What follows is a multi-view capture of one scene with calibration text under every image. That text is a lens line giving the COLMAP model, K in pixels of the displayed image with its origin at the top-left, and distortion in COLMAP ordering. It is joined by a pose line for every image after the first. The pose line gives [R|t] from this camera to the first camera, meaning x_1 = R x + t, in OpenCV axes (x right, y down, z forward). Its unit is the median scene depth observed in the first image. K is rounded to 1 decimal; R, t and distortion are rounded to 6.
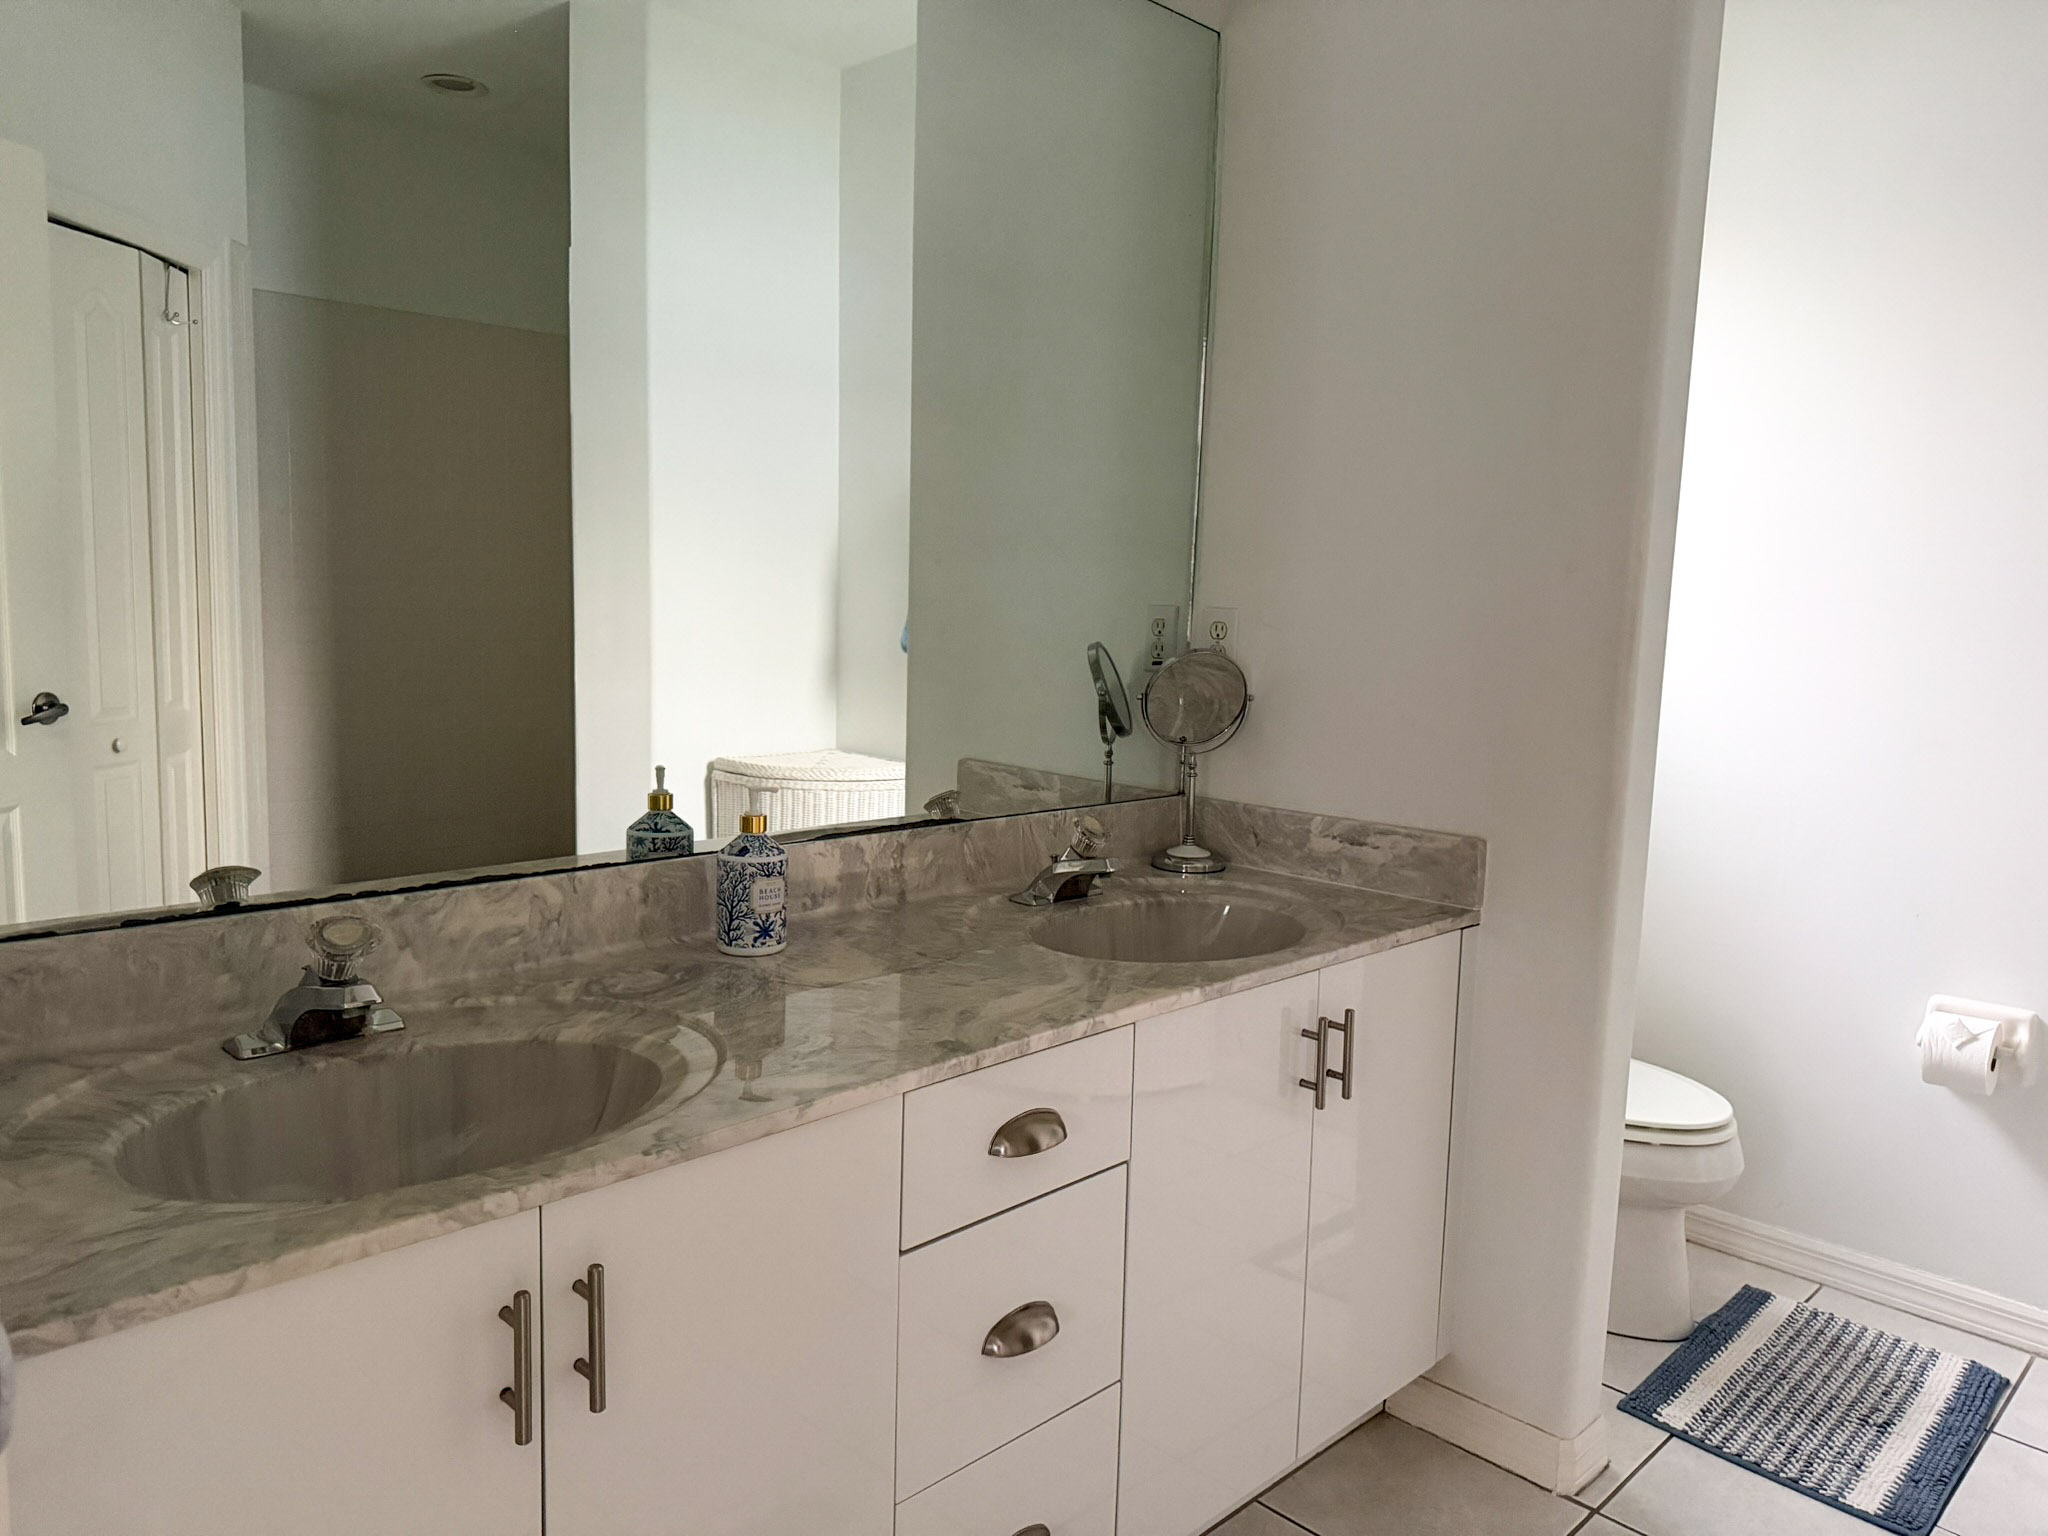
lens RADIAL K [[1460.7, 0, 1032.1], [0, 1460.7, 755.4], [0, 0, 1]] dist [0.002894, -0.012945]
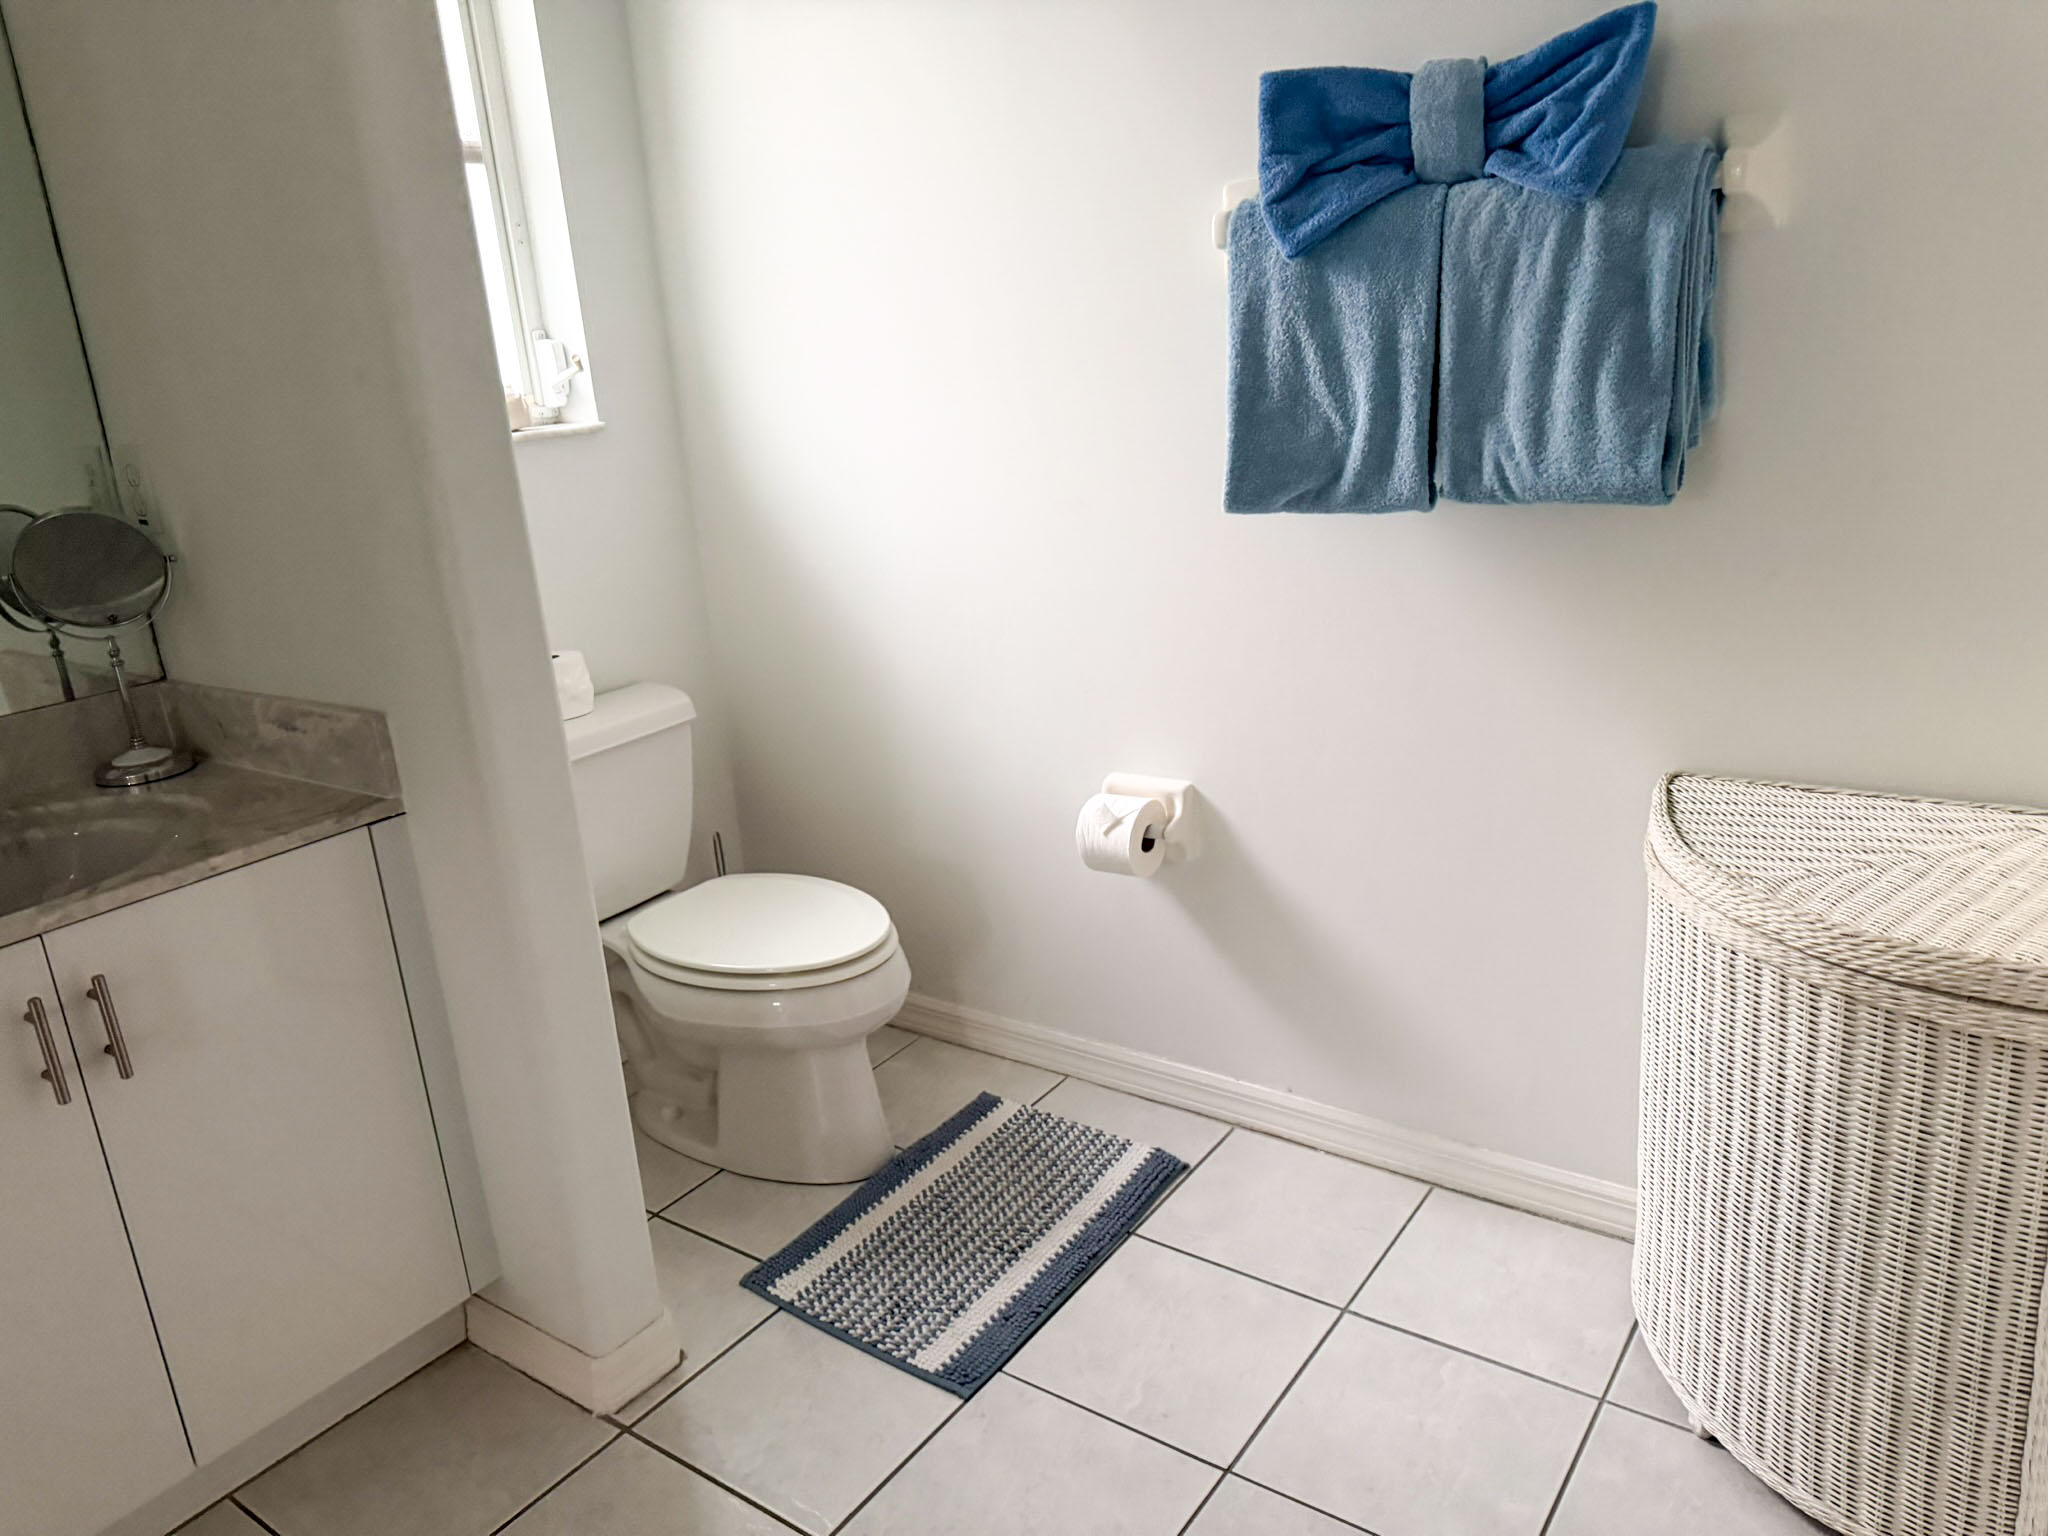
lens RADIAL K [[1460.7, 0, 1013.5], [0, 1460.7, 758.9], [0, 0, 1]] dist [0.002894, -0.012945]
pose [[0.981367, -0.149303, 0.120948, 0.502753], [0.126042, 0.975322, 0.181274, -0.020152], [-0.145028, -0.162652, 0.975967, 0.128503]]
